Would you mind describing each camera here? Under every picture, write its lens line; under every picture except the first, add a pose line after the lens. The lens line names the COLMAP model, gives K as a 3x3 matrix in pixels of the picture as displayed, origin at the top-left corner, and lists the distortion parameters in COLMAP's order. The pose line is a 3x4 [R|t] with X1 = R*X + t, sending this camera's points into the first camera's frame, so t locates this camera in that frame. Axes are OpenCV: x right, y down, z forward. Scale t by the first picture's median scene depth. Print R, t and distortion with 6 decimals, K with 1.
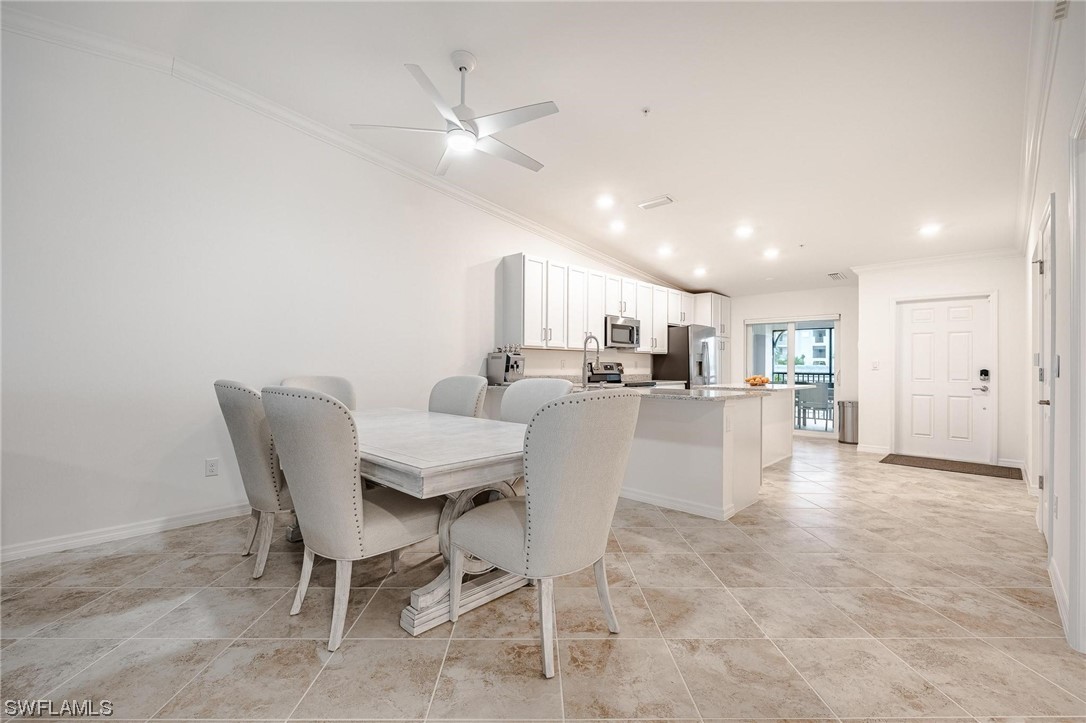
lens RADIAL K [[478.6, 0, 543.0], [0, 478.6, 361.5], [0, 0, 1]] dist [0.004015, 0.000229]
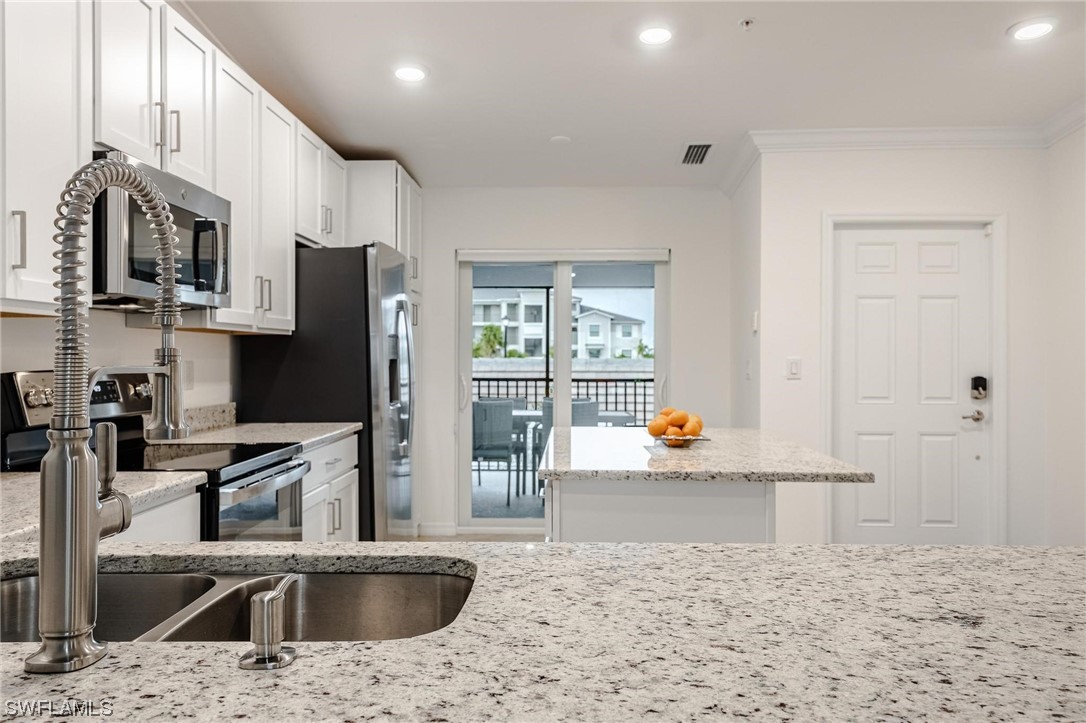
lens RADIAL K [[820.6, 0, 539.4], [0, 820.6, 357.9], [0, 0, 1]] dist [0.011162, 0.001722]
pose [[0.742982, -0.005242, 0.669291, 0.033221], [-0.003084, 0.999932, 0.011256, -0.008678], [-0.669304, -0.010427, 0.742915, 0.586250]]
